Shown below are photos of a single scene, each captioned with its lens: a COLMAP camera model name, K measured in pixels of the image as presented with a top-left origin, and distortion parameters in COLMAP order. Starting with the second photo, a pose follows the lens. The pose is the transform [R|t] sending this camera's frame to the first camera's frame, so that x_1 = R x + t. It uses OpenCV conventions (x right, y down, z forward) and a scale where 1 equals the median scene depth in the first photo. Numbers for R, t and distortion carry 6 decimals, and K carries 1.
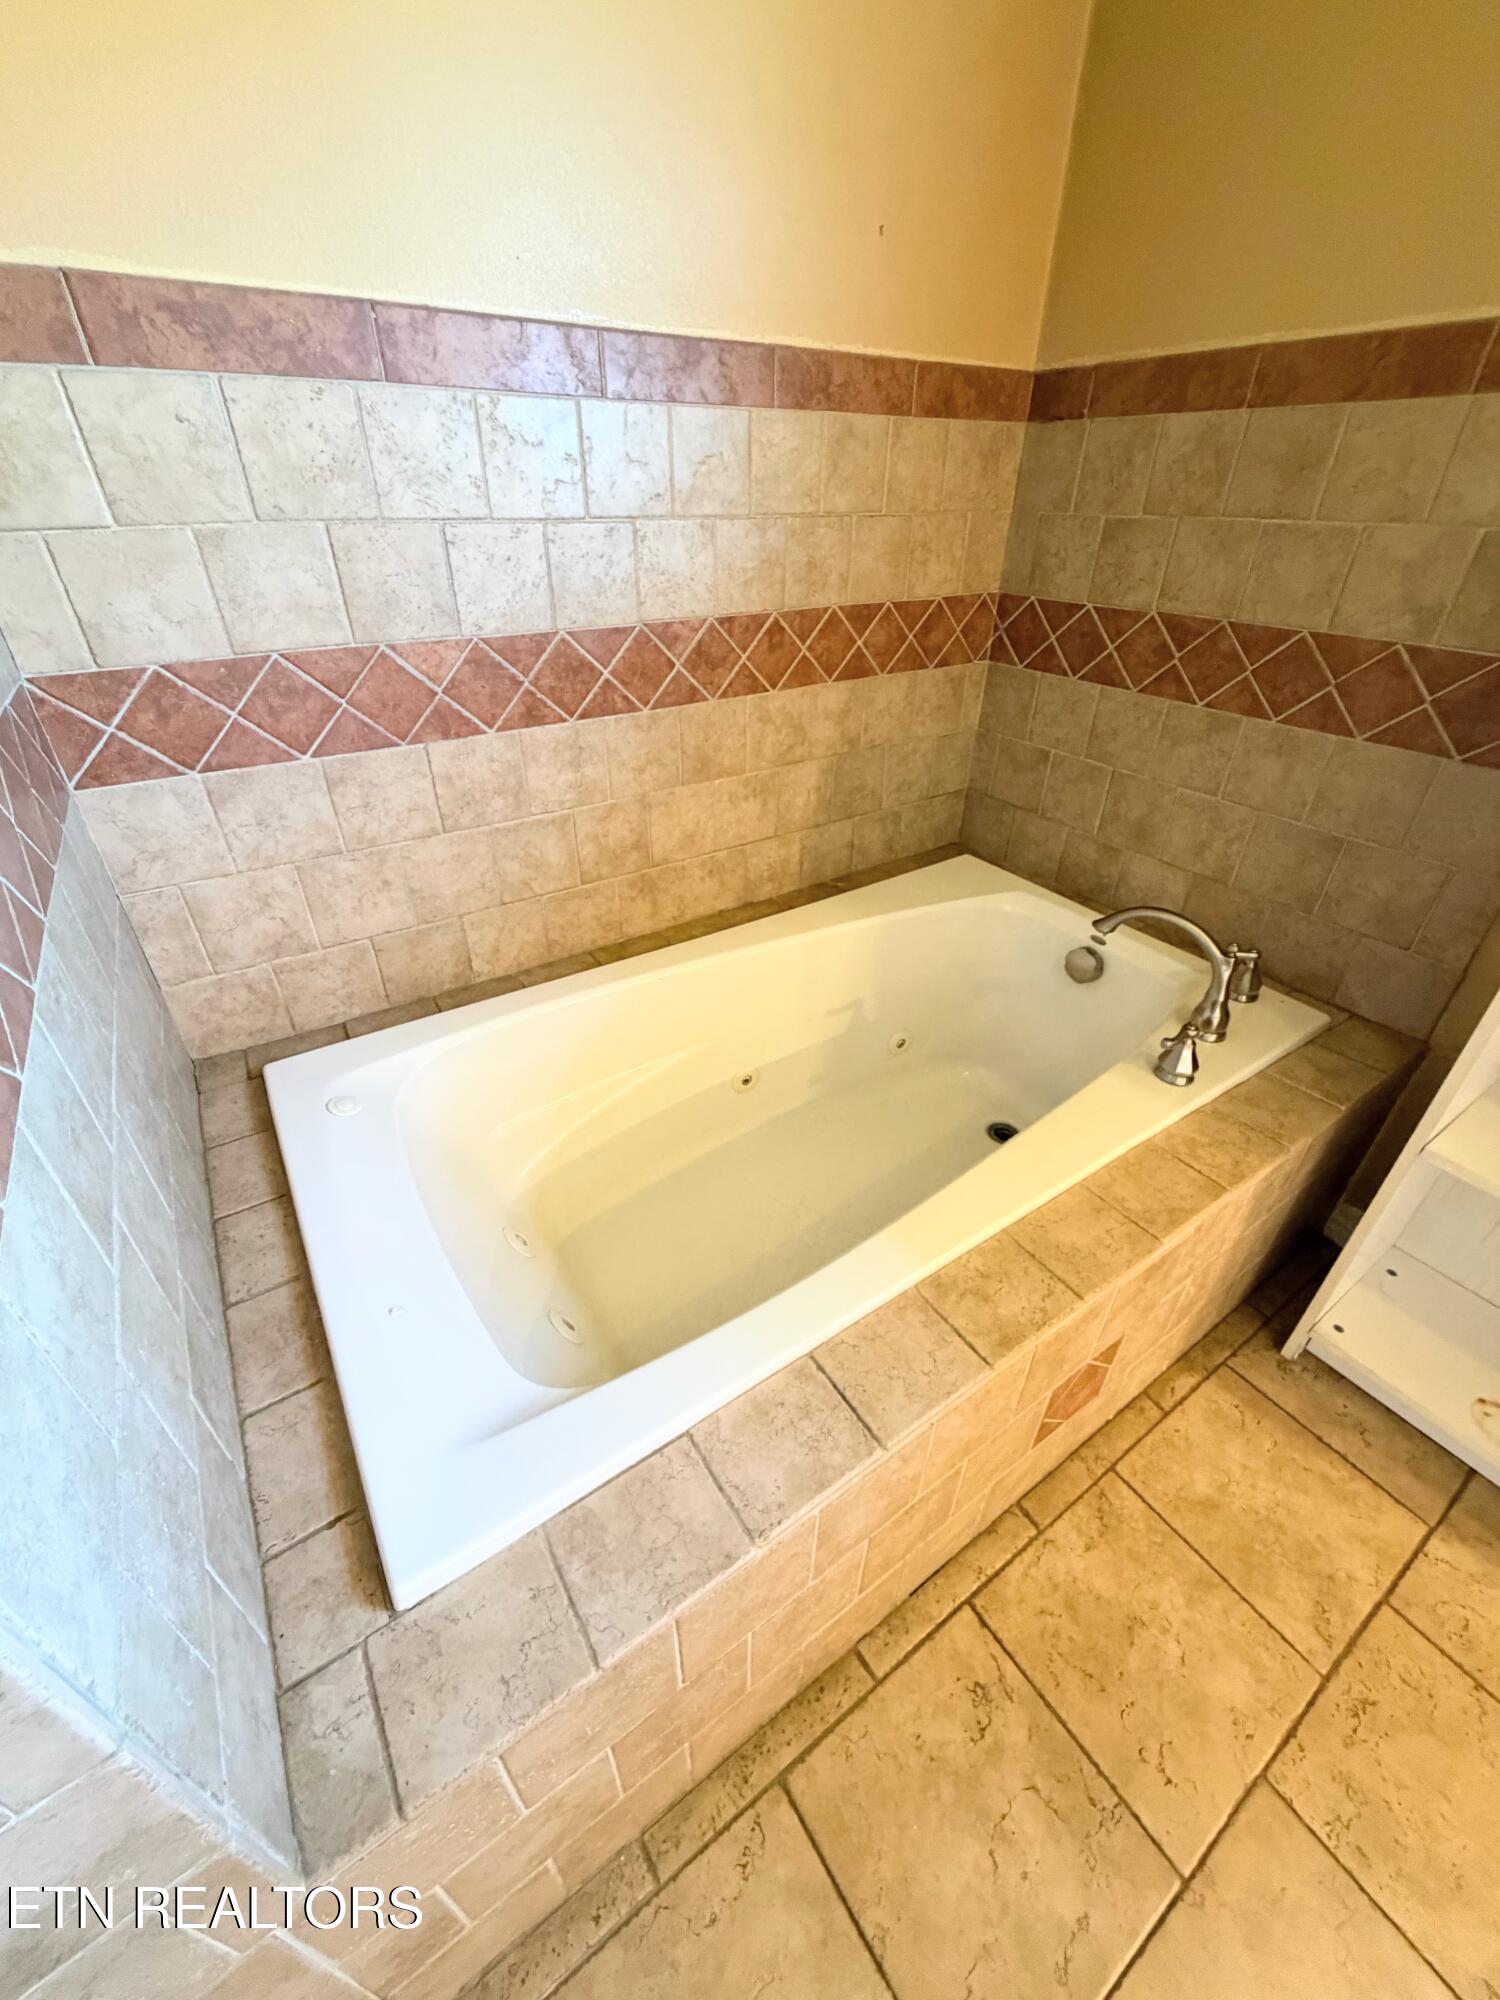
lens RADIAL K [[794.0, 0, 747.6], [0, 794.0, 988.2], [0, 0, 1]] dist [-0.001091, 0.000380]
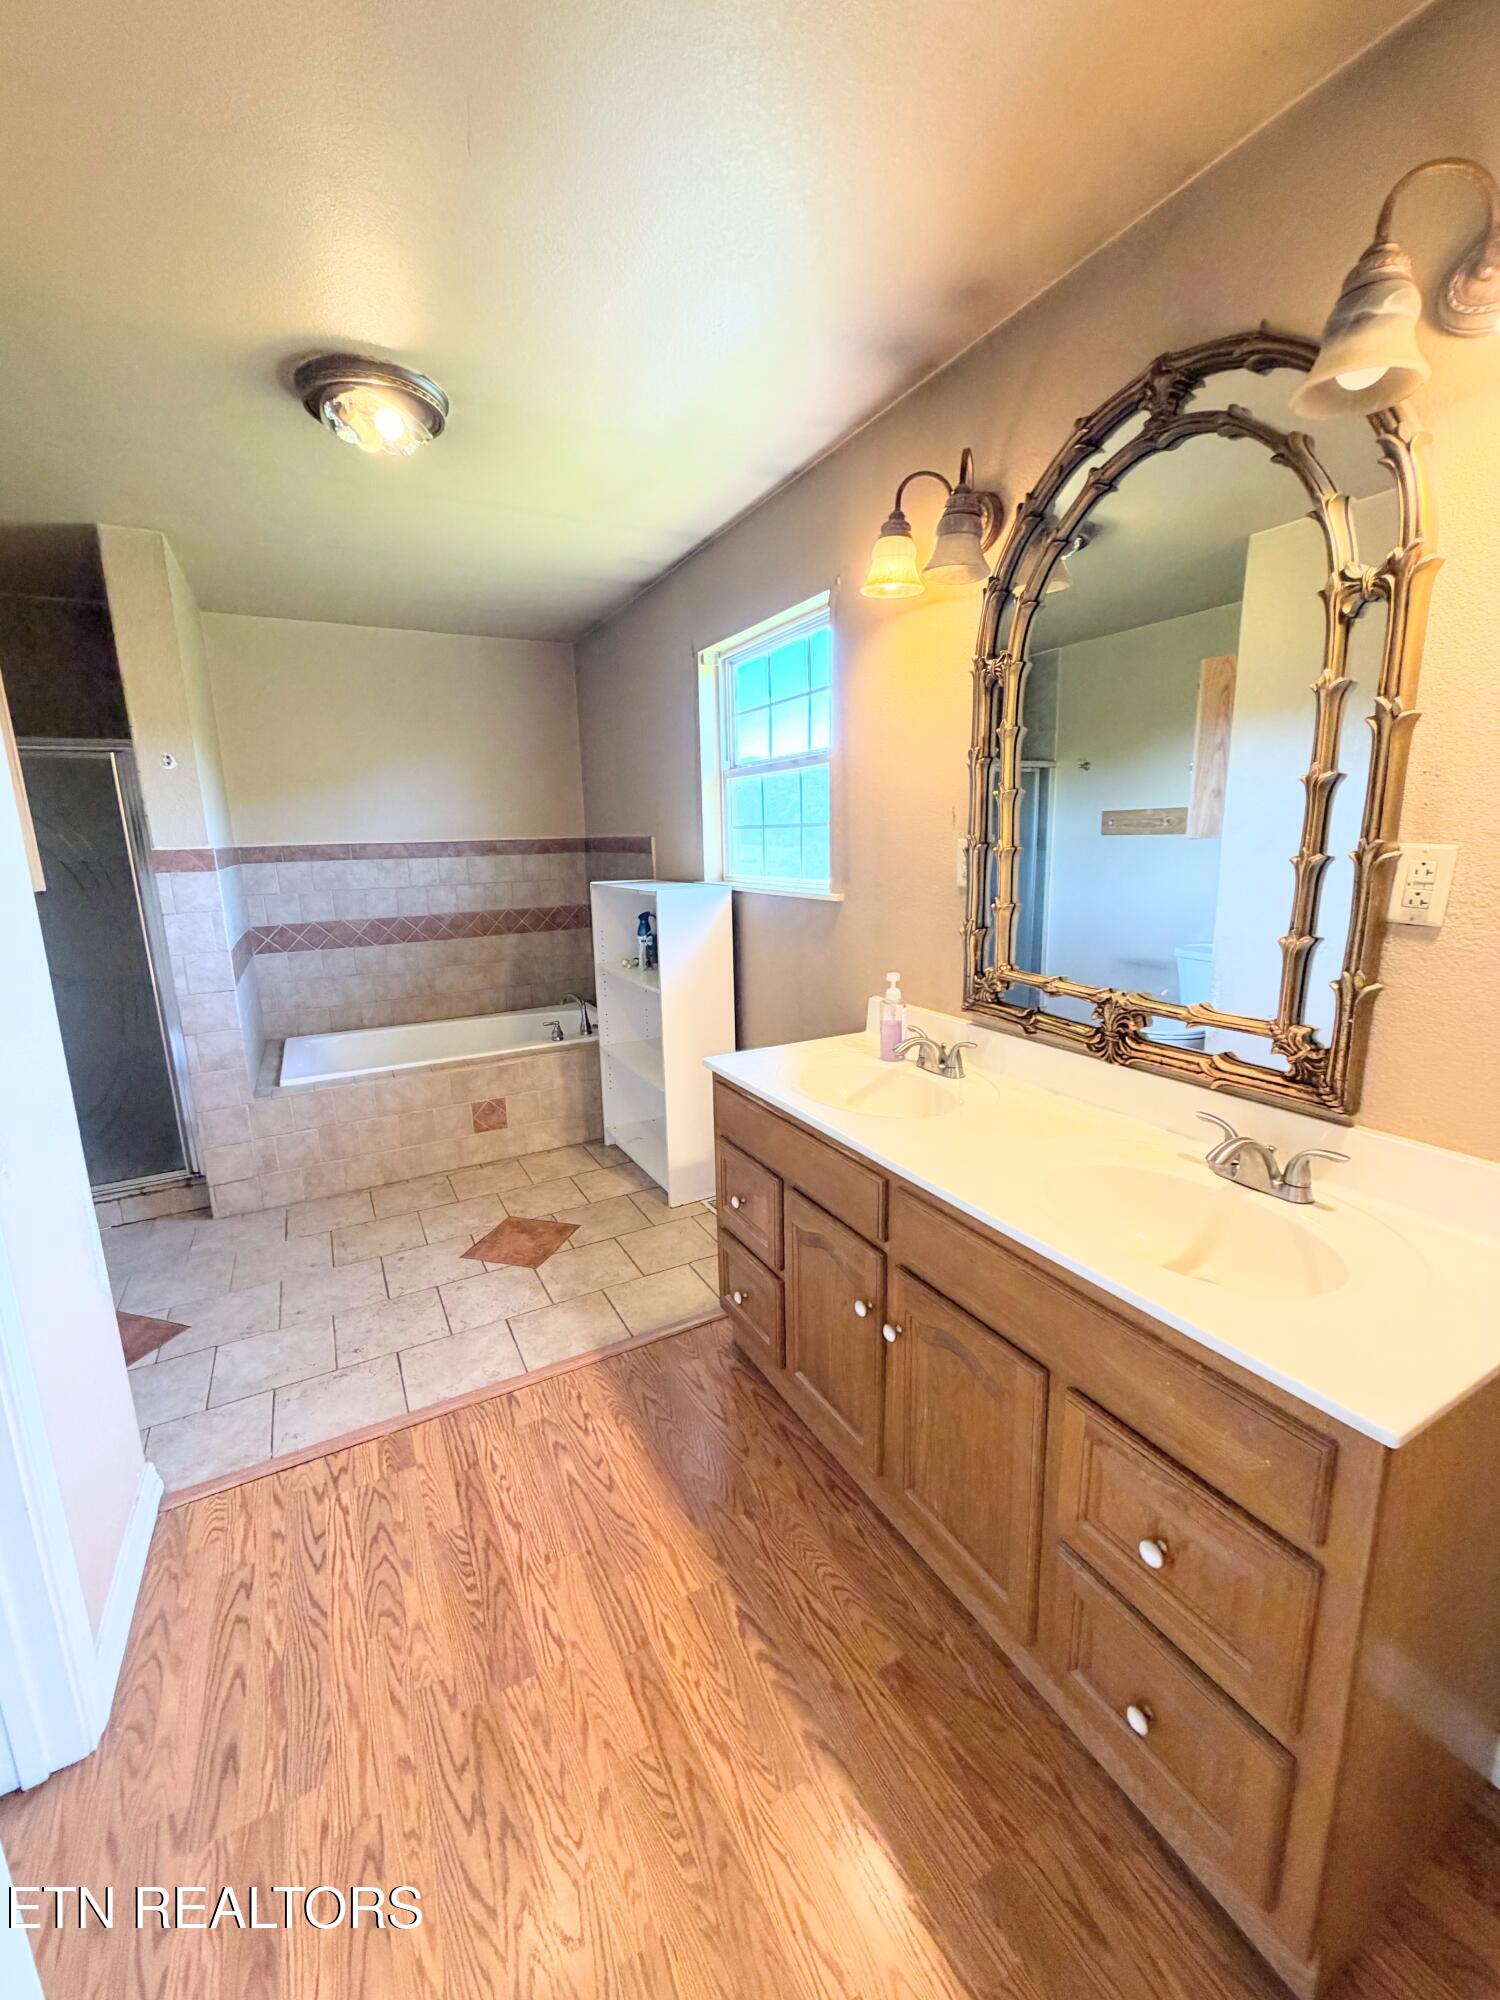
lens RADIAL K [[794.0, 0, 753.6], [0, 794.0, 990.8], [0, 0, 1]] dist [-0.001091, 0.000380]
pose [[0.995887, -0.009525, -0.090099, 1.486674], [-0.023207, 0.934464, -0.355302, 0.956518], [0.087578, 0.355931, 0.930399, -1.799881]]
